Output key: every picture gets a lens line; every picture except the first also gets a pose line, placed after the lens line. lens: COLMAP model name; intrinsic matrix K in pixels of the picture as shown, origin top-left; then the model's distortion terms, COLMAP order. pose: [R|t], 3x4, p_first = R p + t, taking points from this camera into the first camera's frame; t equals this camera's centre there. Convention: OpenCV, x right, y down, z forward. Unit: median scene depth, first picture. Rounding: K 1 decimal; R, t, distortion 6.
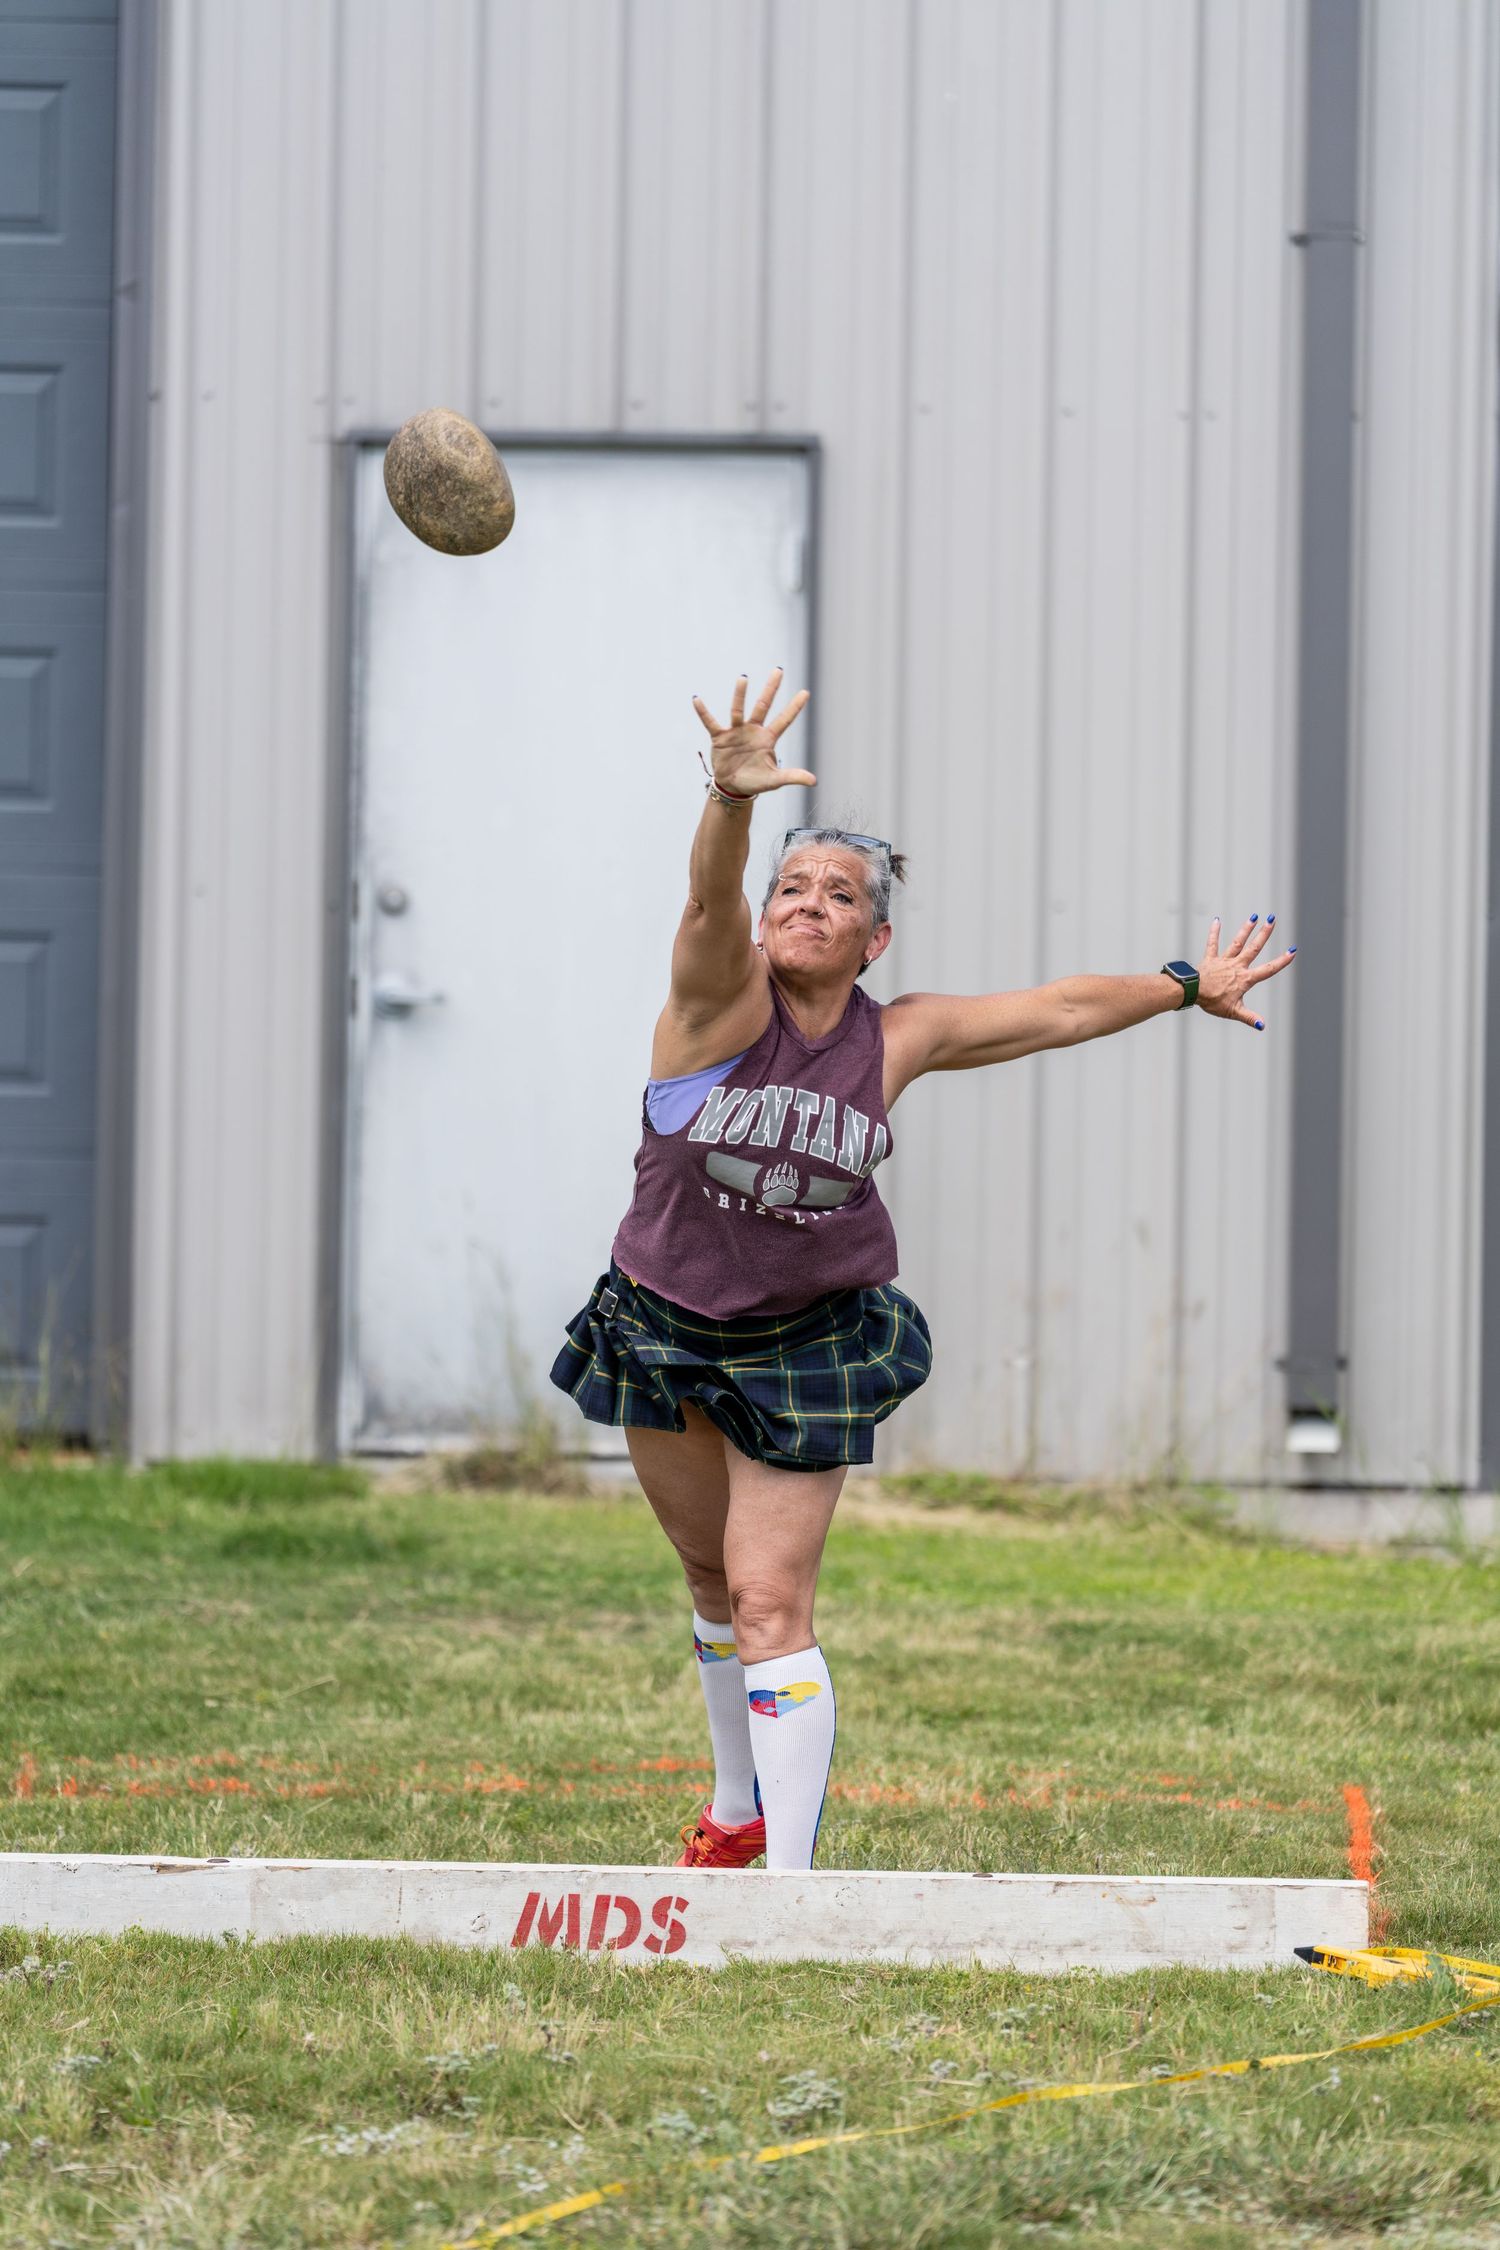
lens RADIAL K [[10440.7, 0, 760.1], [0, 10440.7, 1118.1], [0, 0, 1]] dist [-0.058600, 0.000000]
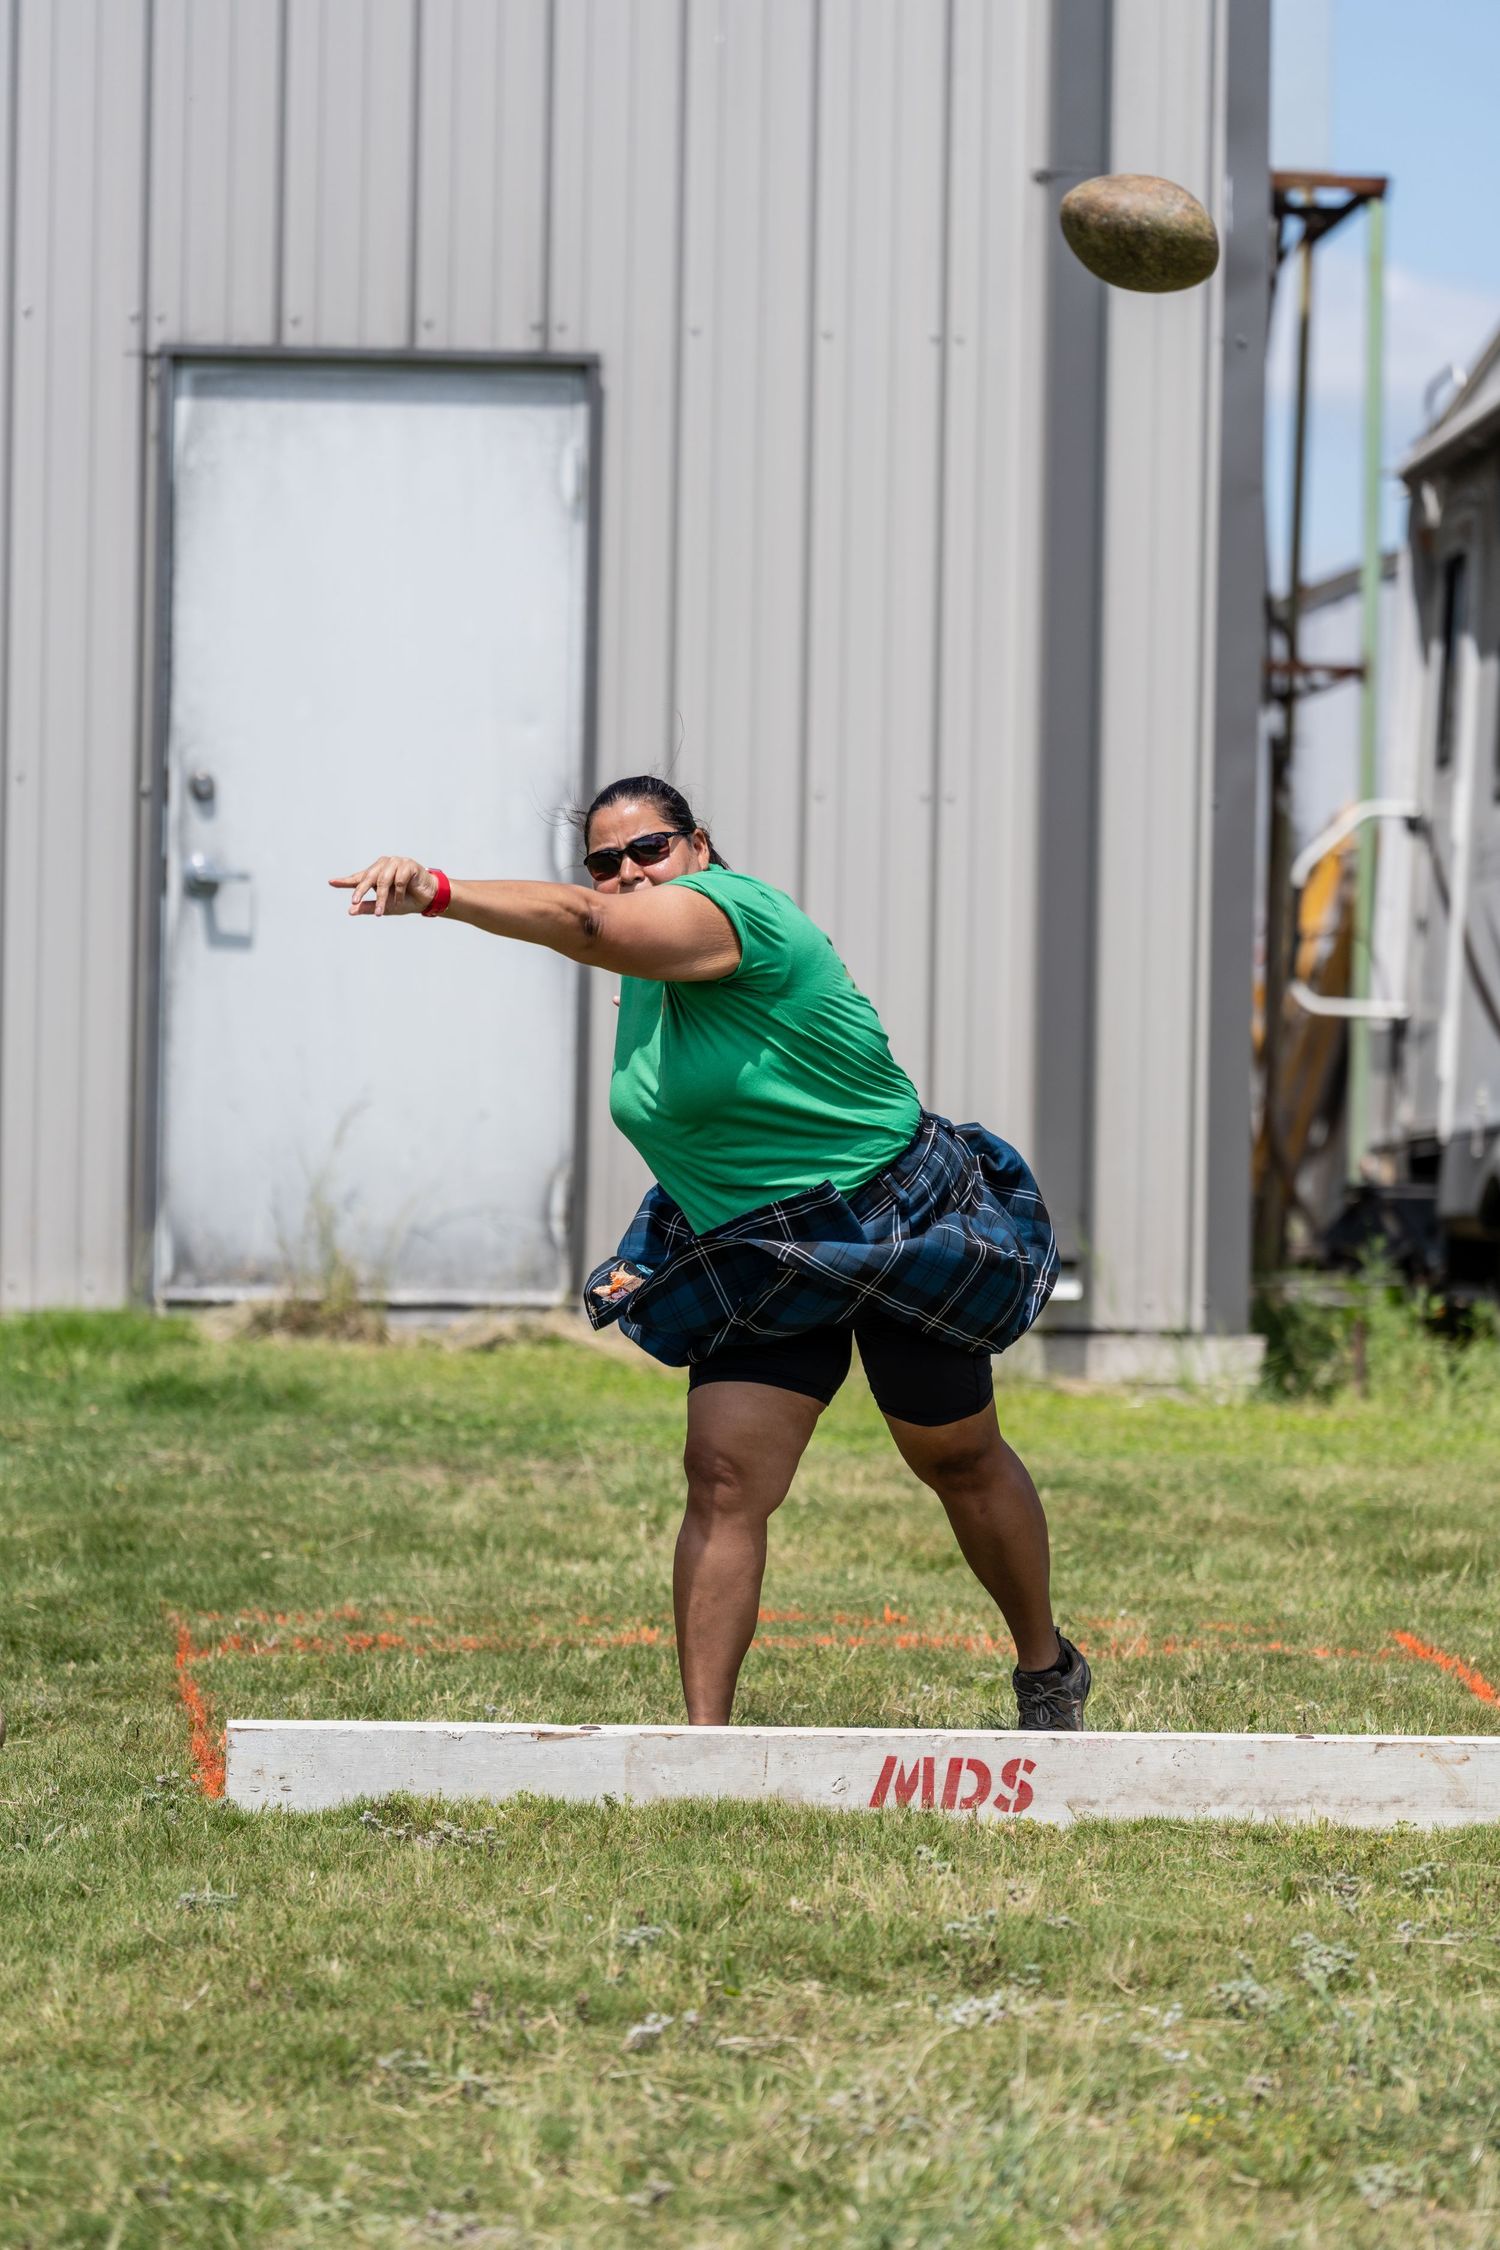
lens RADIAL K [[9535.7, 0, 758.1], [0, 9535.7, 1123.5], [0, 0, 1]] dist [0.022637, 0.000000]
pose [[0.992906, -0.000189, 0.118902, -0.150742], [-0.002297, 0.999782, 0.020770, -0.010671], [-0.118880, -0.020896, 0.992689, 0.034751]]
